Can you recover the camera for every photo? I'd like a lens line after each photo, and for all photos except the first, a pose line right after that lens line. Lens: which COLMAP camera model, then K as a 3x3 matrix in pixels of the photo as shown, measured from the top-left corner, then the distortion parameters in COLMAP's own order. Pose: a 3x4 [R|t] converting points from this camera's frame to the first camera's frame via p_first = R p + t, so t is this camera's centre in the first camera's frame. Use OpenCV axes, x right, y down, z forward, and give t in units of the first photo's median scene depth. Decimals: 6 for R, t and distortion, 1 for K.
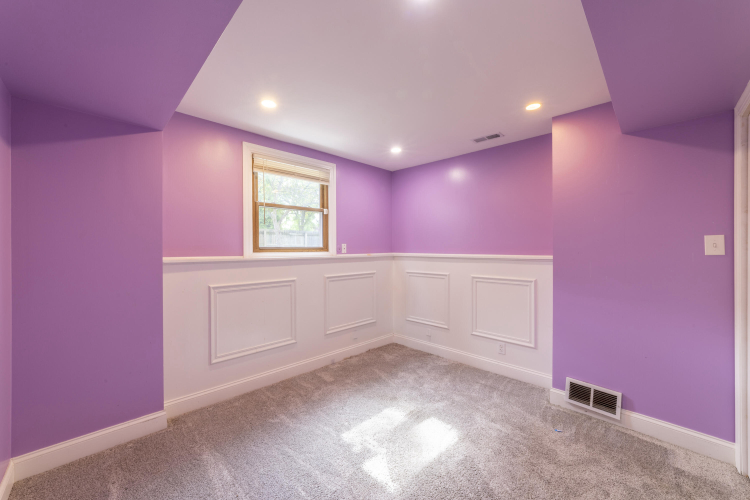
lens RADIAL K [[284.1, 0, 372.8], [0, 284.1, 248.6], [0, 0, 1]] dist [-0.019251, 0.004433]
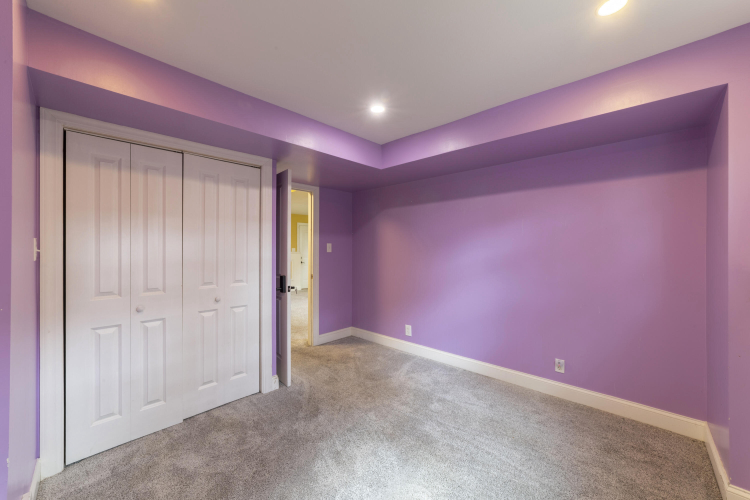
lens RADIAL K [[284.1, 0, 371.7], [0, 284.1, 249.8], [0, 0, 1]] dist [-0.019251, 0.004433]
pose [[-0.999871, 0.010942, -0.011793, 0.121043], [0.010886, 0.999929, 0.004773, -0.002655], [0.011844, 0.004644, -0.999919, 1.401193]]
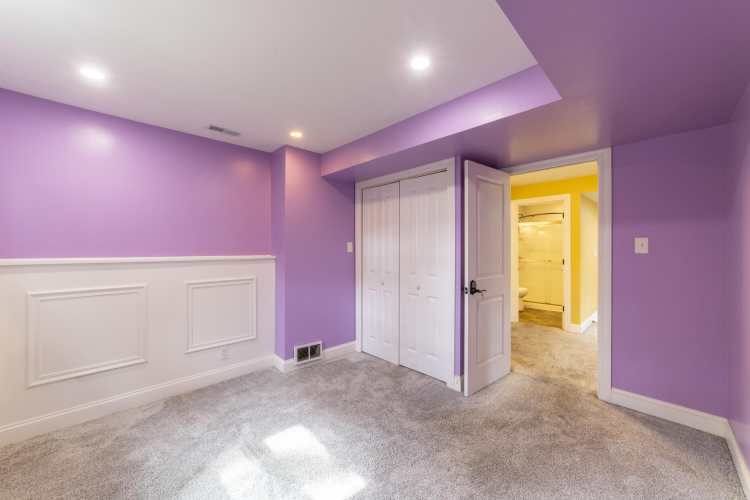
lens RADIAL K [[284.1, 0, 369.5], [0, 284.1, 247.8], [0, 0, 1]] dist [-0.019251, 0.004433]
pose [[0.027493, 0.004396, 0.999612, -0.611610], [0.002724, 0.999986, -0.004473, 0.000394], [-0.999618, 0.002846, 0.027480, 0.594351]]
